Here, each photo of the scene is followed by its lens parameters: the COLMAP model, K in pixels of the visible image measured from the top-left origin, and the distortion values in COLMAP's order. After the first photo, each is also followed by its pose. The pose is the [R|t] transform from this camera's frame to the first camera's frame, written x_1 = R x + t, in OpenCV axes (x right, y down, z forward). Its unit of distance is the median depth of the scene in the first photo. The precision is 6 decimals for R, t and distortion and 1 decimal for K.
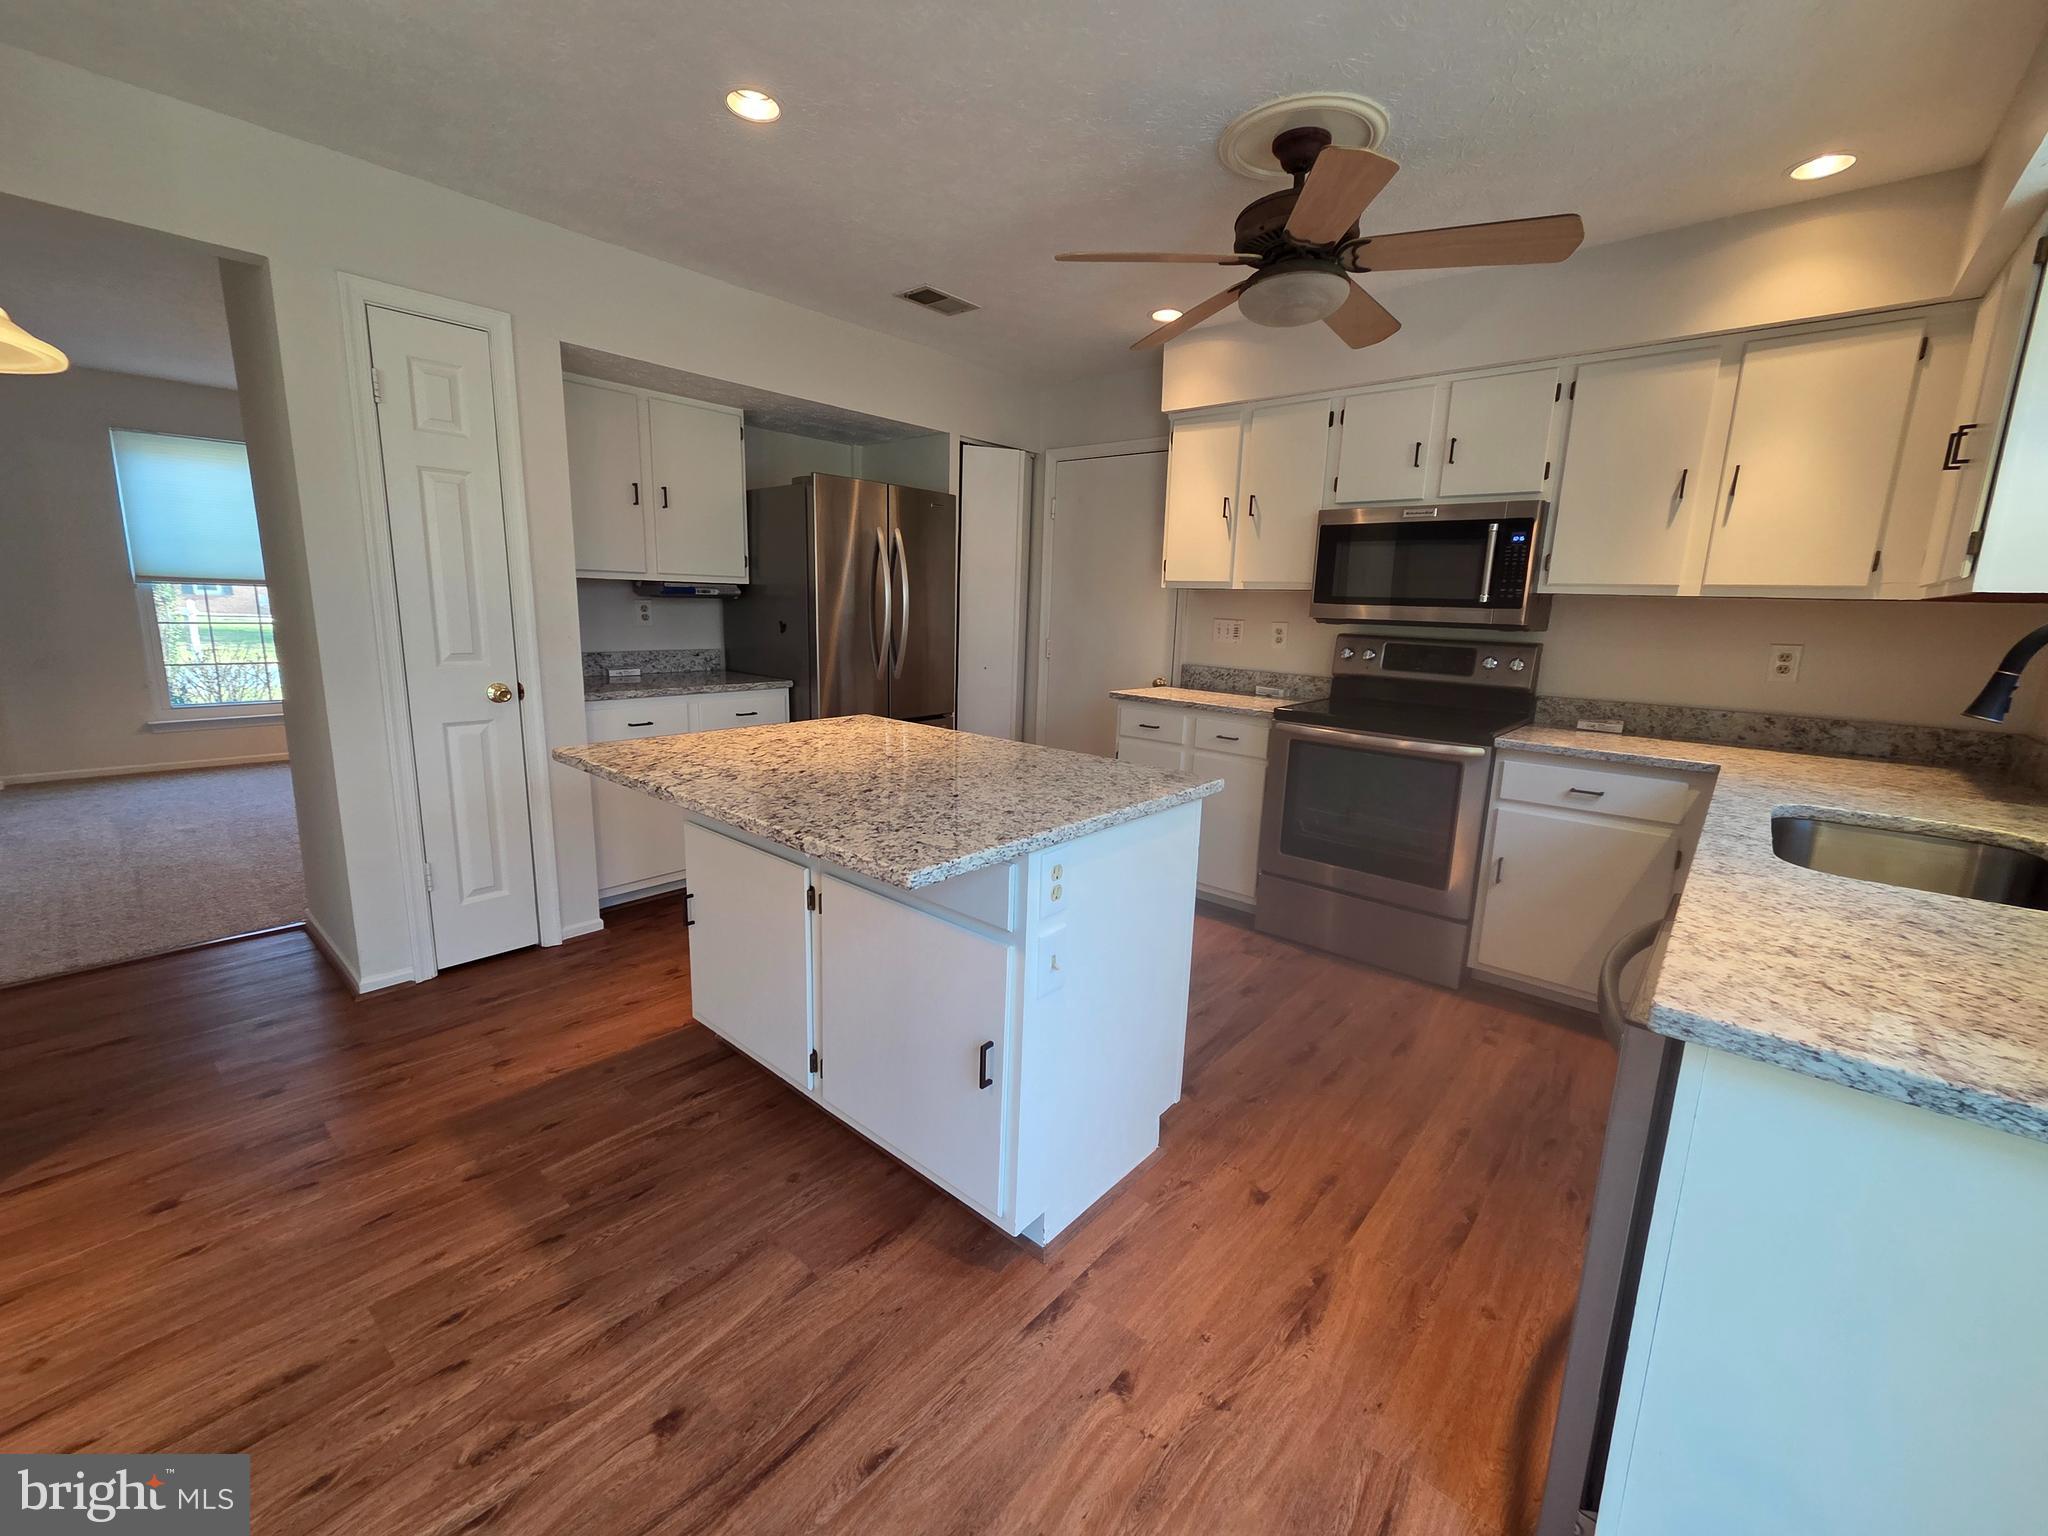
lens RADIAL K [[848.4, 0, 1025.1], [0, 848.4, 756.8], [0, 0, 1]] dist [0.006846, -0.000381]
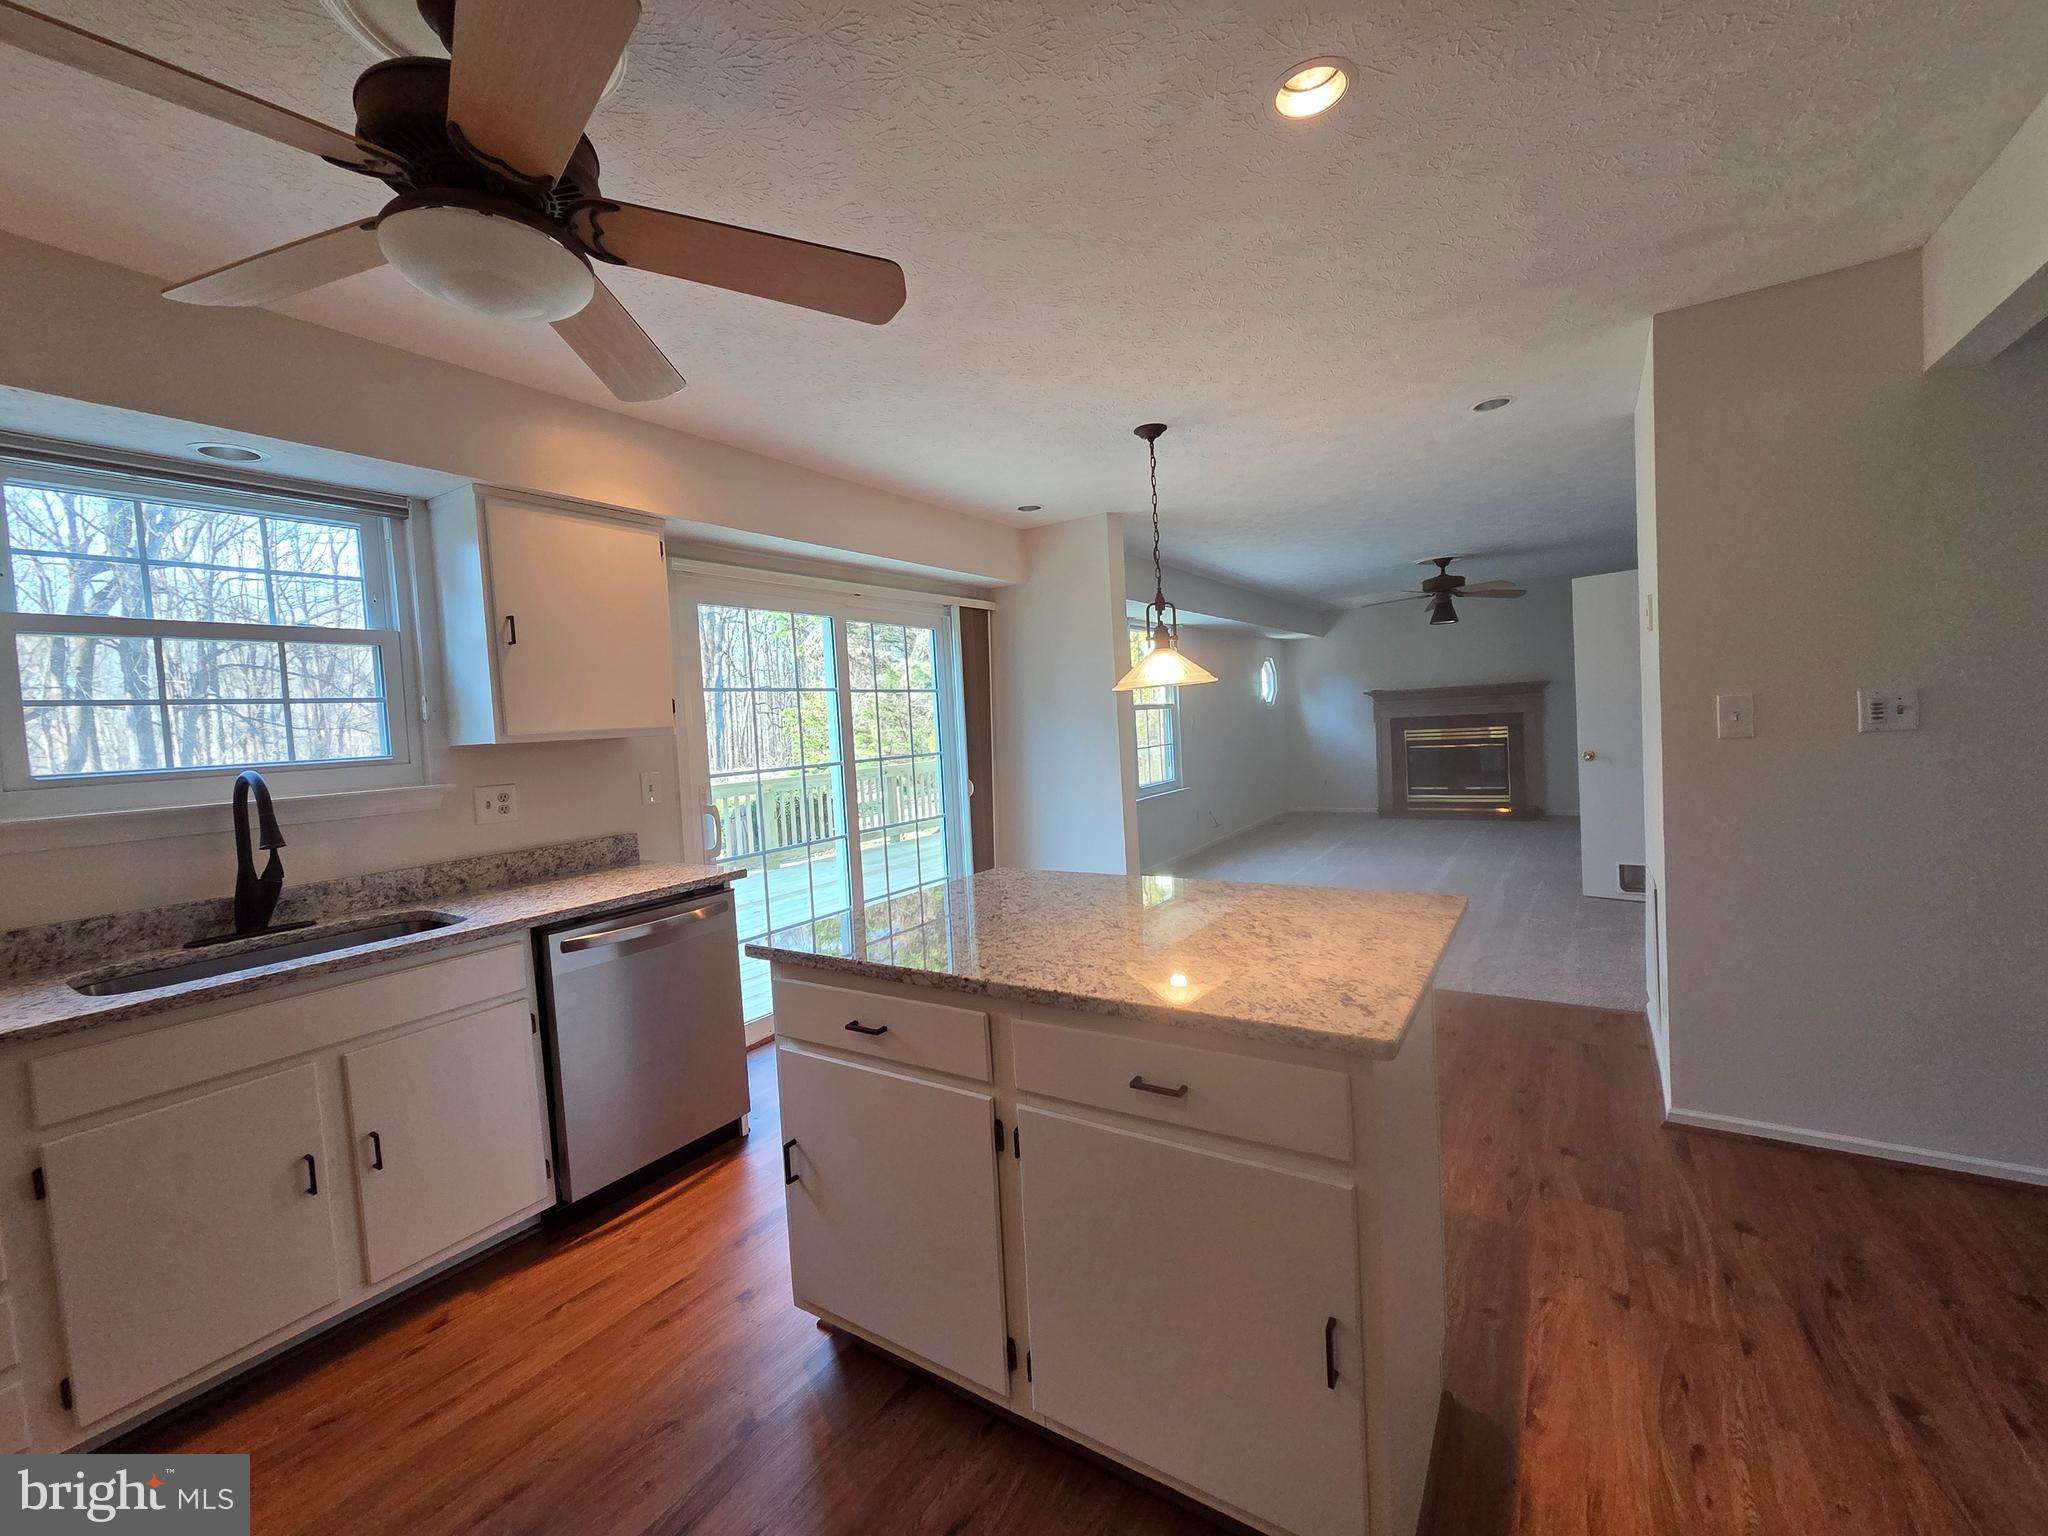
lens RADIAL K [[848.4, 0, 1025.1], [0, 848.4, 756.8], [0, 0, 1]] dist [0.006846, -0.000381]
pose [[-0.990573, 0.030253, -0.133603, 0.029462], [0.000137, 0.975526, 0.219882, -0.246452], [0.136985, 0.217791, -0.966334, 1.224101]]
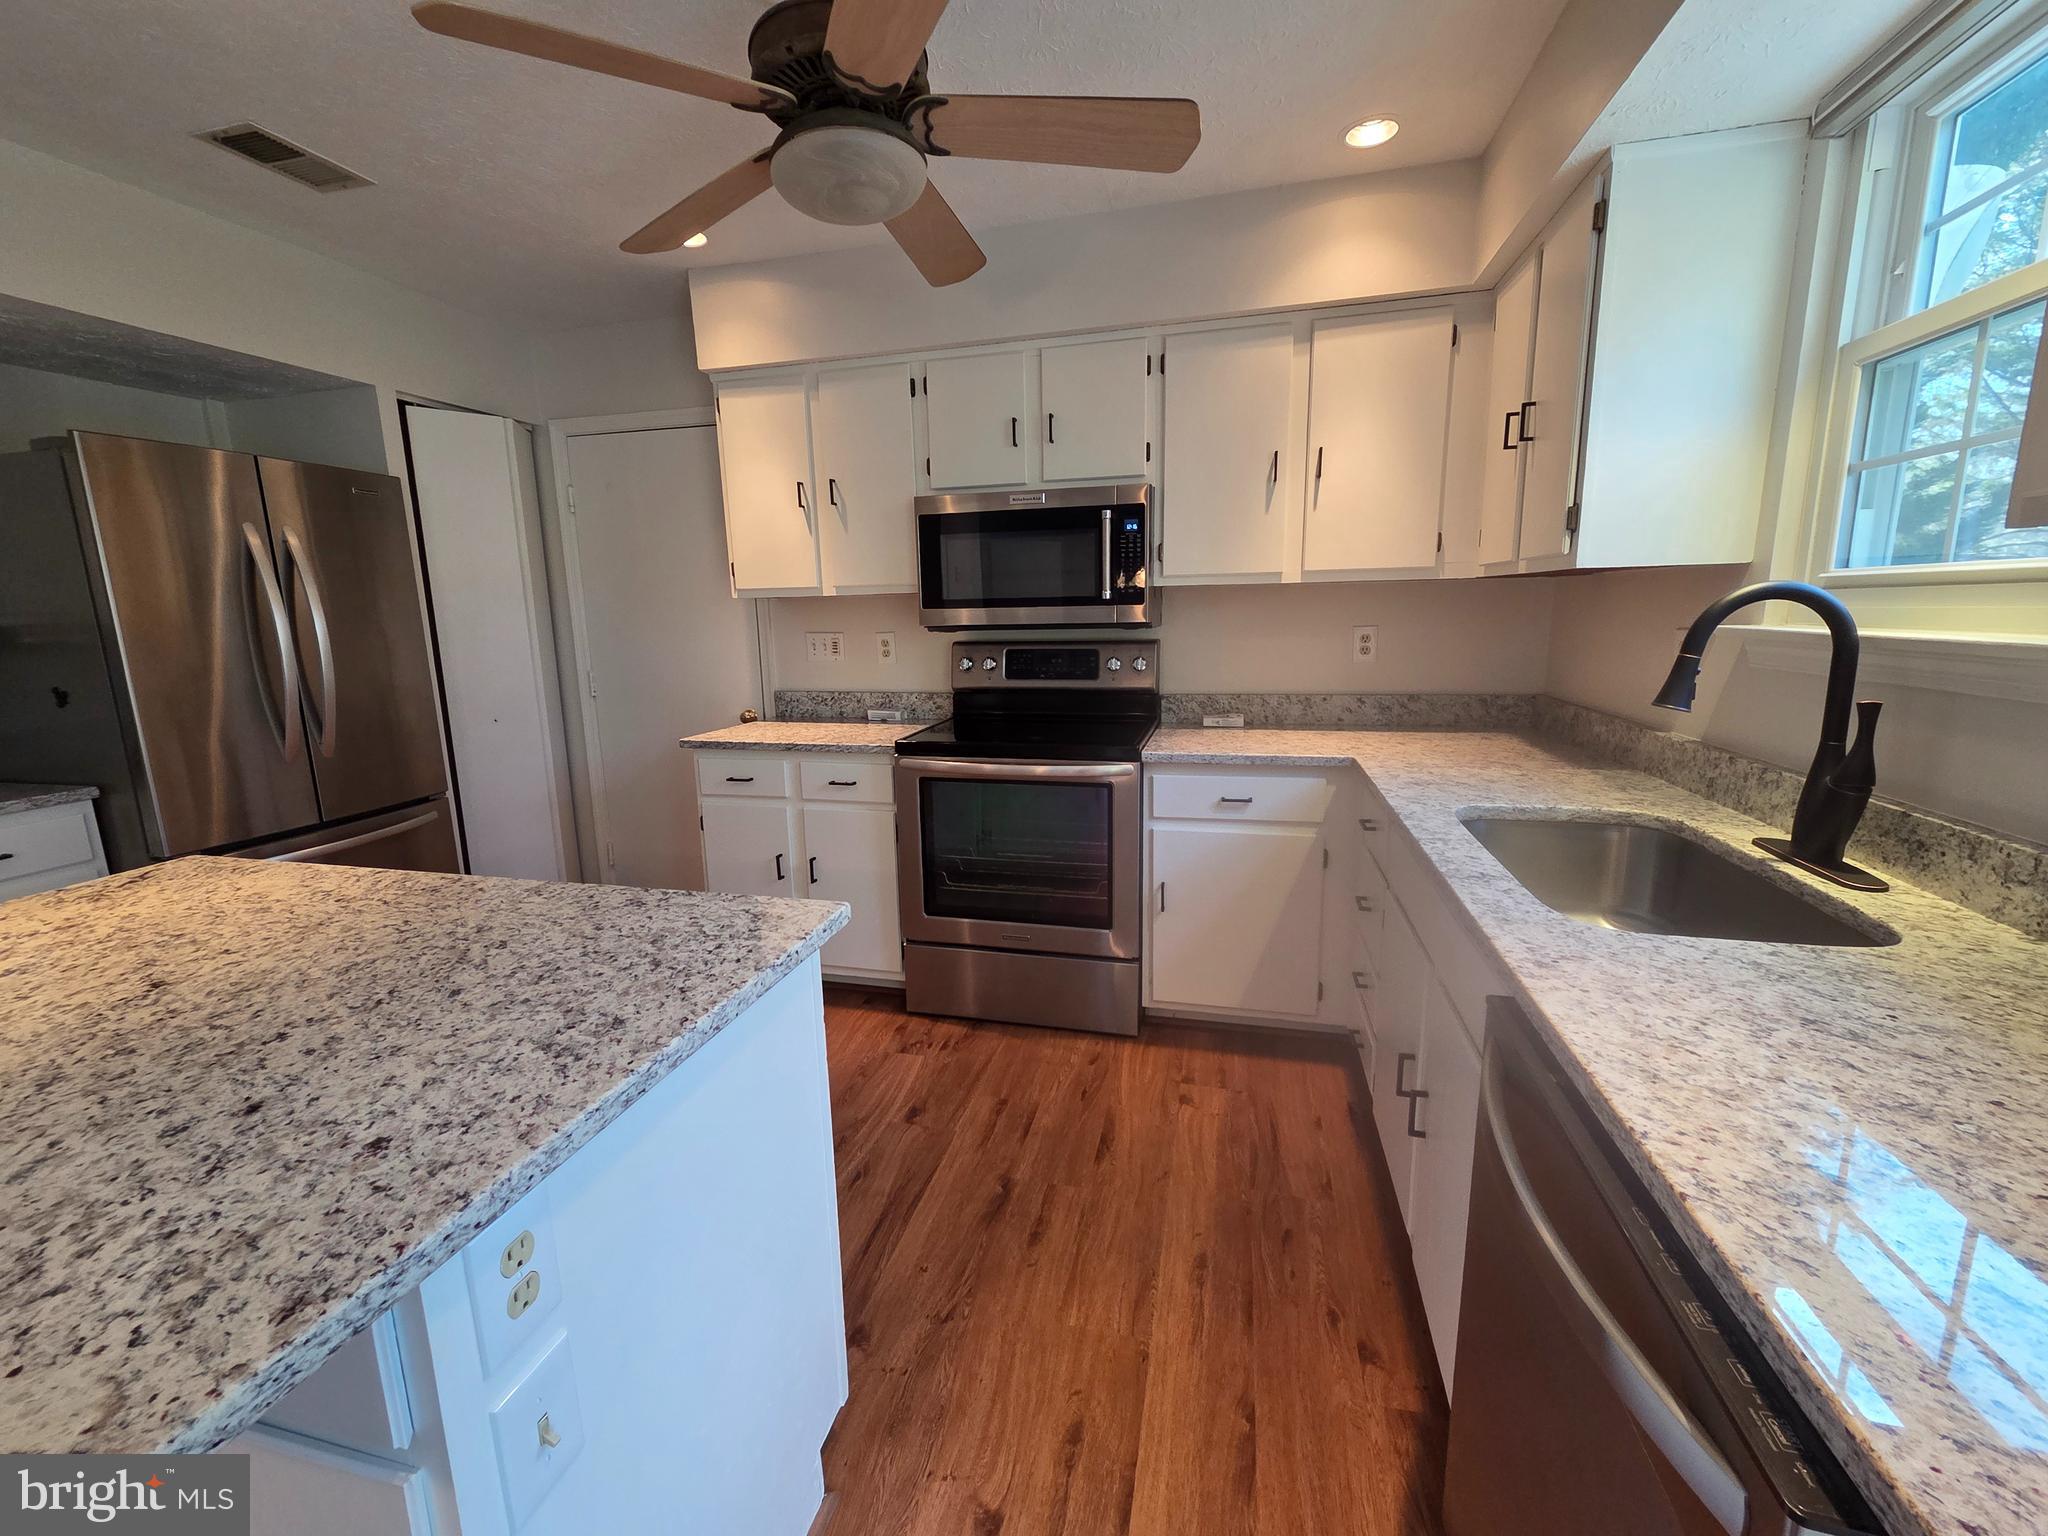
lens RADIAL K [[848.4, 0, 1025.1], [0, 848.4, 756.8], [0, 0, 1]] dist [0.006846, -0.000381]
pose [[0.893631, -0.129556, 0.429696, 0.060059], [0.131072, 0.991026, 0.026213, -0.051688], [-0.429236, 0.032896, 0.902593, 0.237104]]
